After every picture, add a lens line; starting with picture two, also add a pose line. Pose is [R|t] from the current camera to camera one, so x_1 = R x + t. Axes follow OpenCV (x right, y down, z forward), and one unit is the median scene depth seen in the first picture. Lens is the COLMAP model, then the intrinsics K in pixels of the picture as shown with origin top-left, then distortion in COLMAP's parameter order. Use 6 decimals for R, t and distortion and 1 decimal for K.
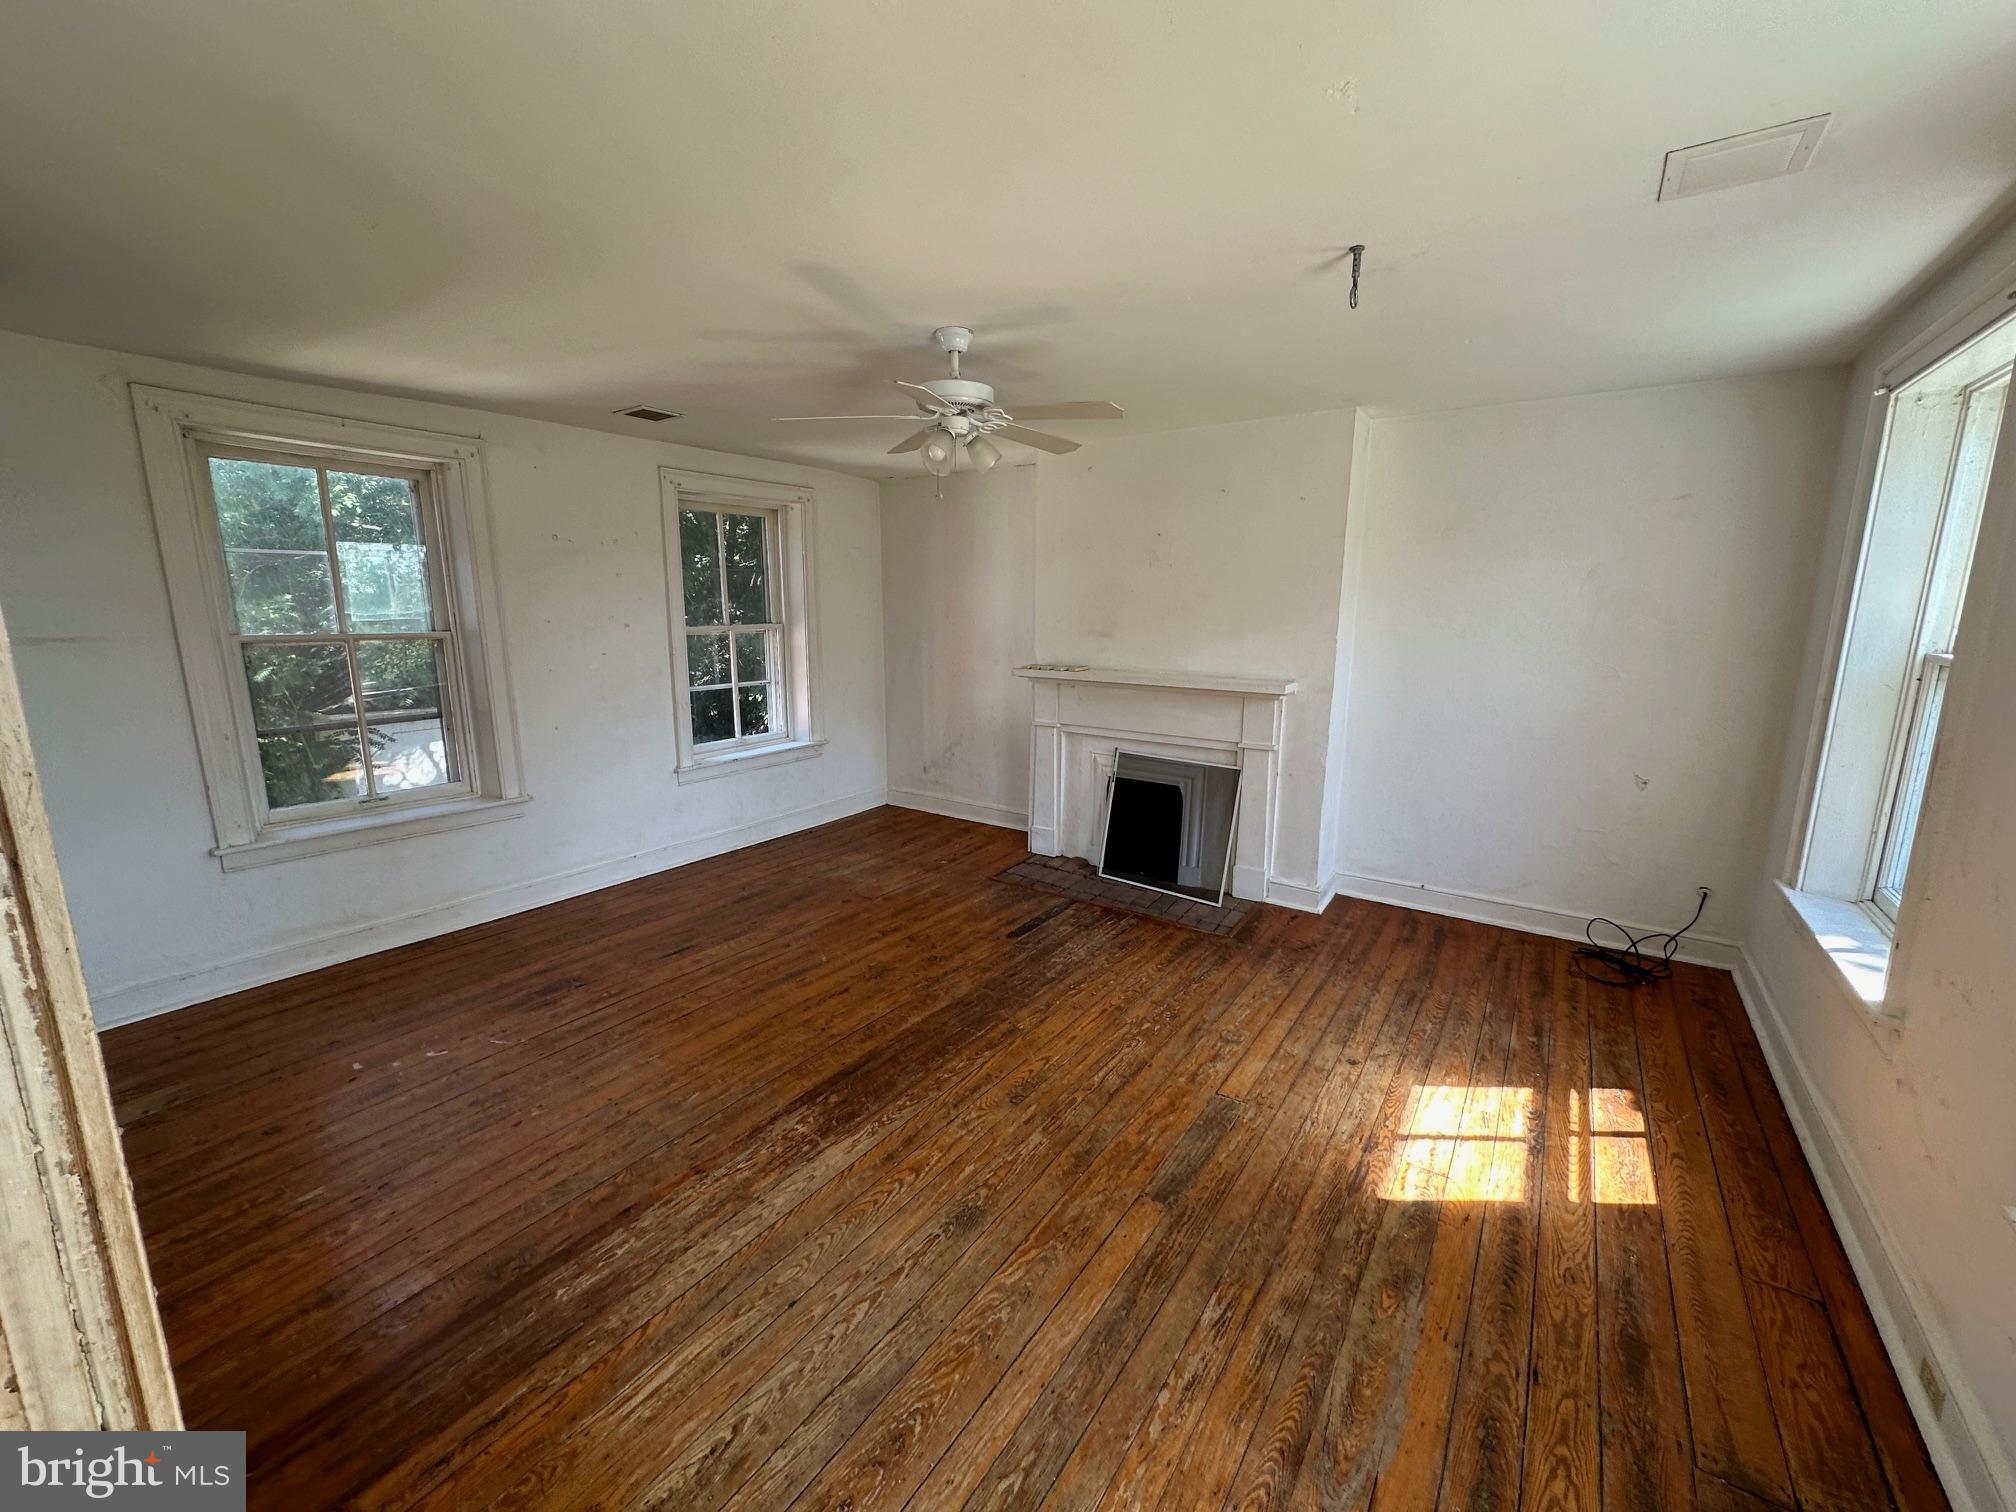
lens RADIAL K [[802.3, 0, 1011.6], [0, 802.3, 751.4], [0, 0, 1]] dist [-0.003562, 0.000485]
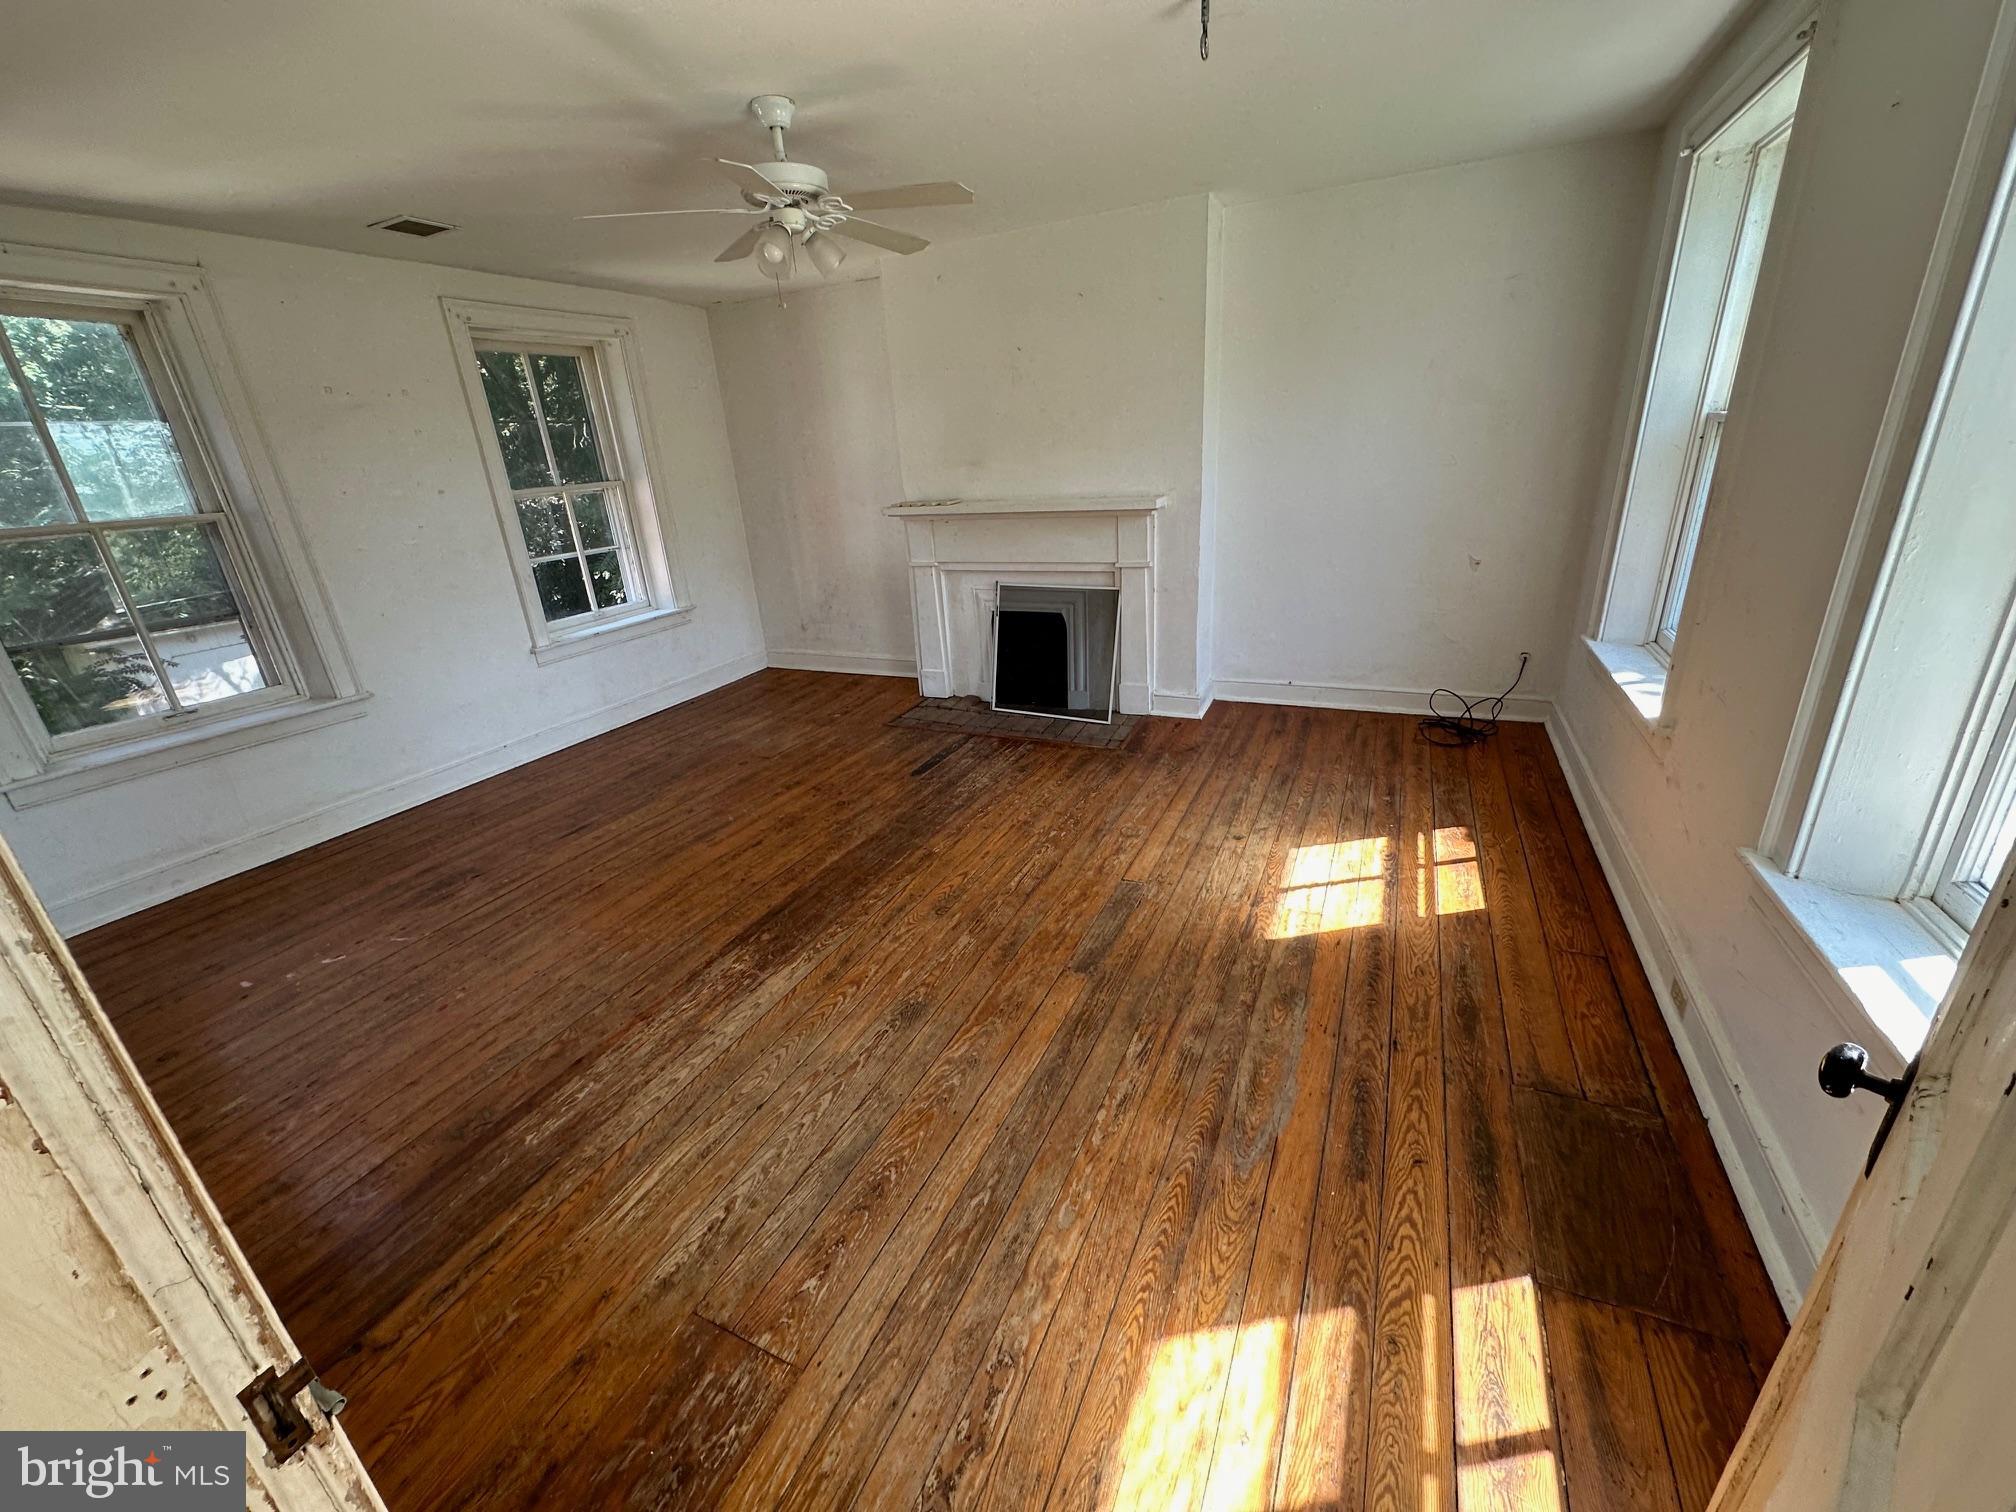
lens RADIAL K [[802.3, 0, 1011.6], [0, 802.3, 750.8], [0, 0, 1]] dist [-0.003562, 0.000485]
pose [[0.983487, -0.122350, 0.133354, -0.018724], [0.097008, 0.978451, 0.182271, 0.041244], [-0.152781, -0.166325, 0.974163, -0.017629]]
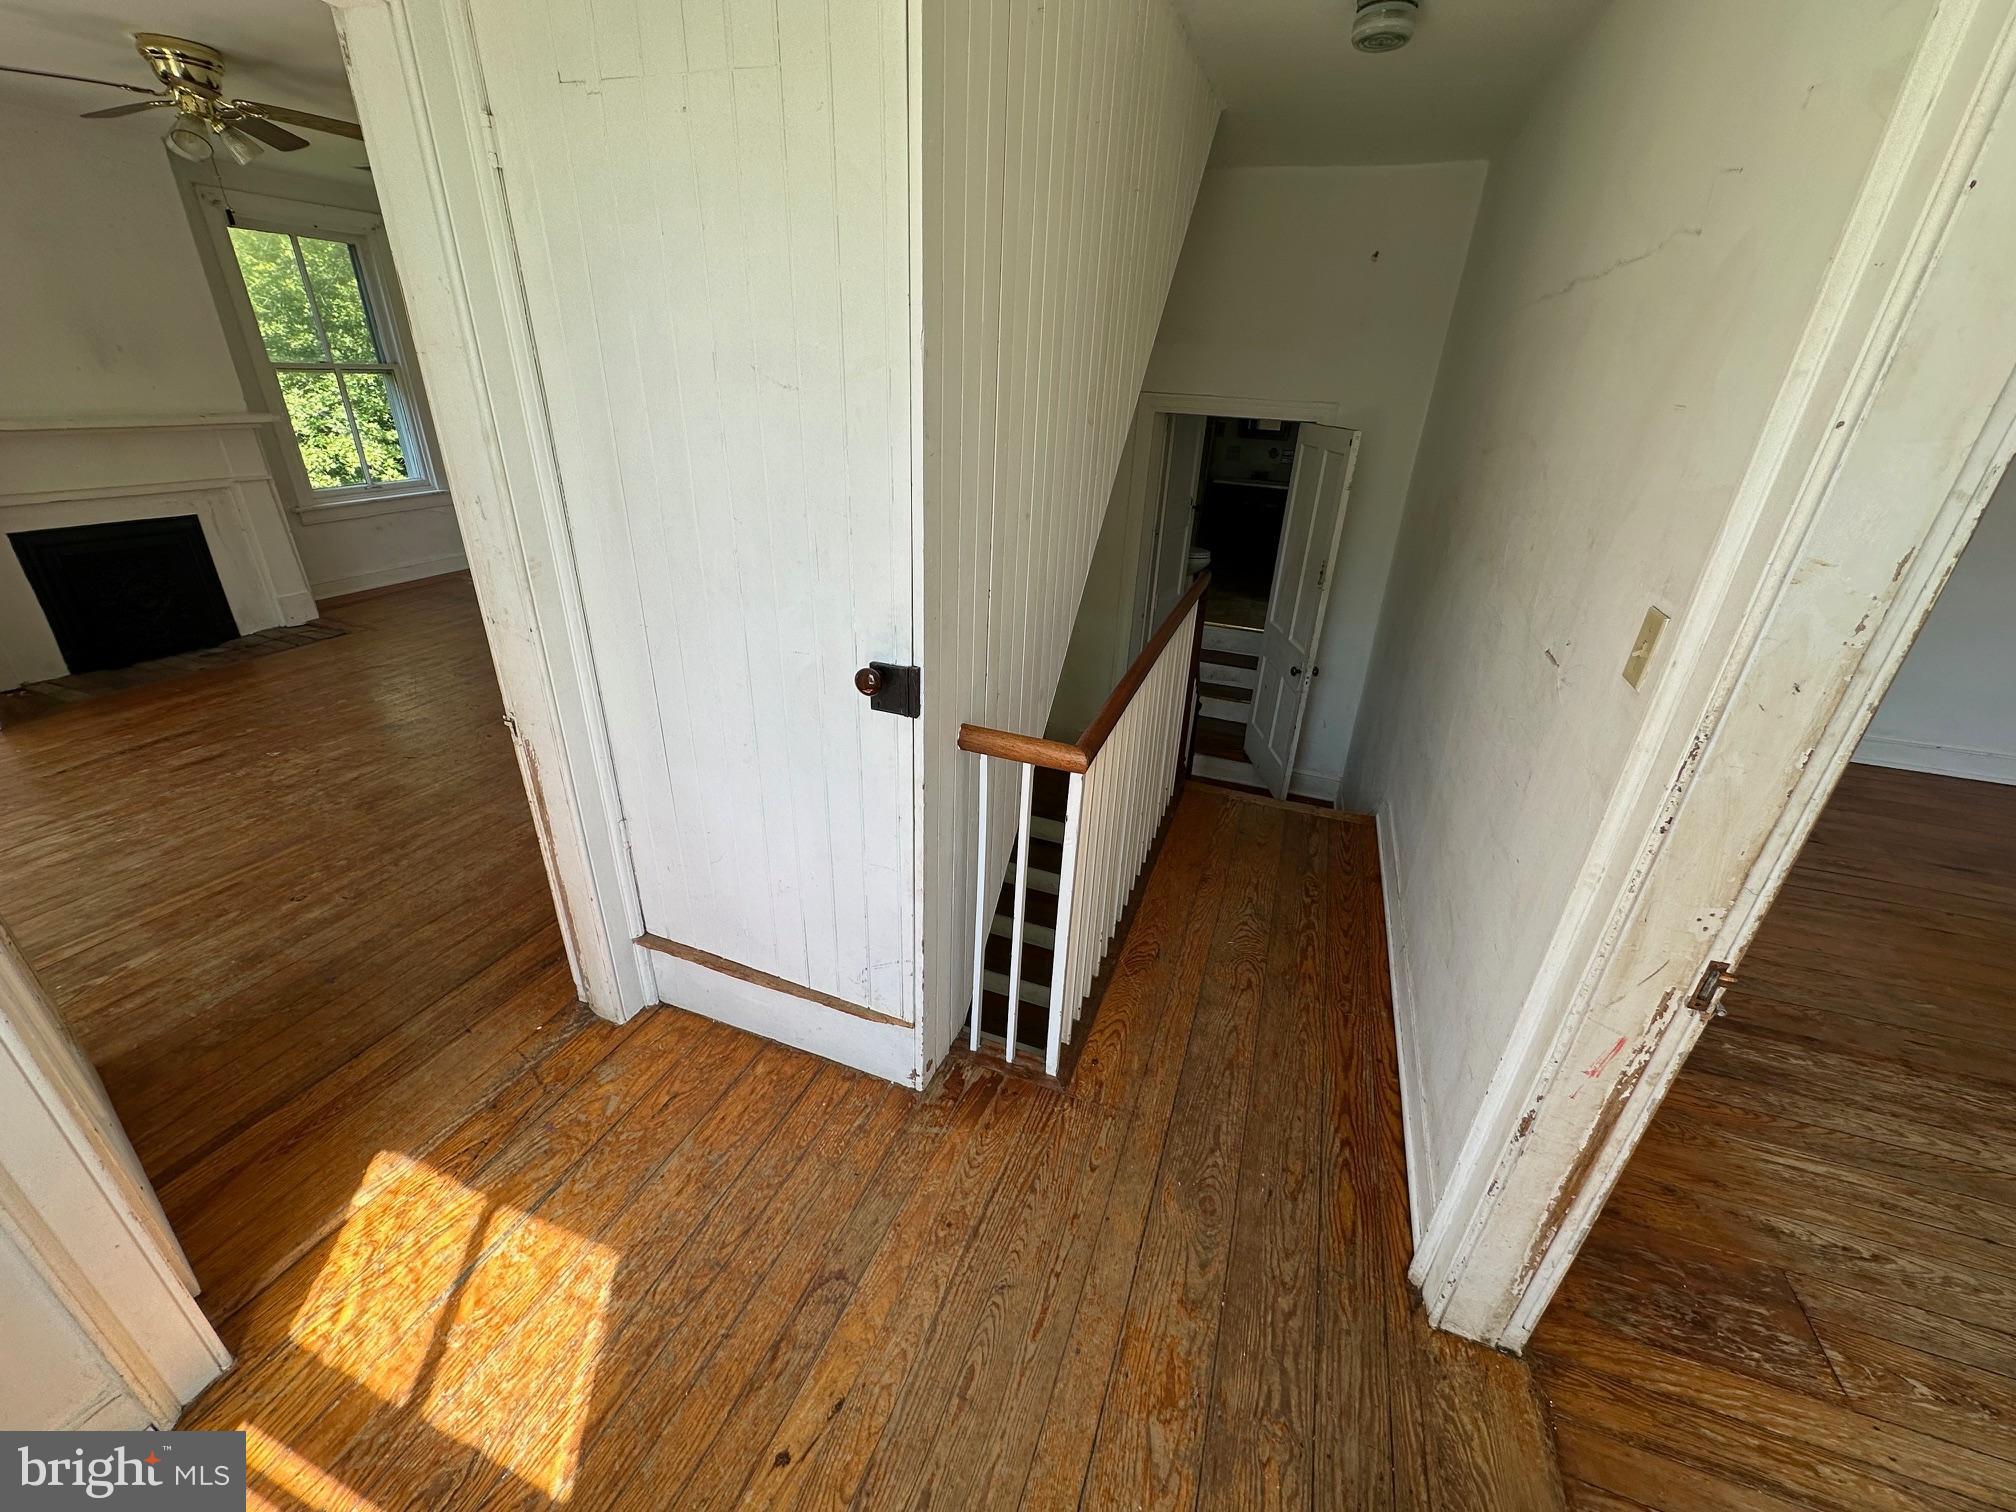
lens RADIAL K [[802.3, 0, 1003.2], [0, 802.3, 758.4], [0, 0, 1]] dist [-0.003562, 0.000485]
pose [[0.255888, 0.420646, -0.870390, -0.001866], [-0.208490, 0.903191, 0.375204, 0.064428], [0.943956, 0.085457, 0.318816, -0.285546]]
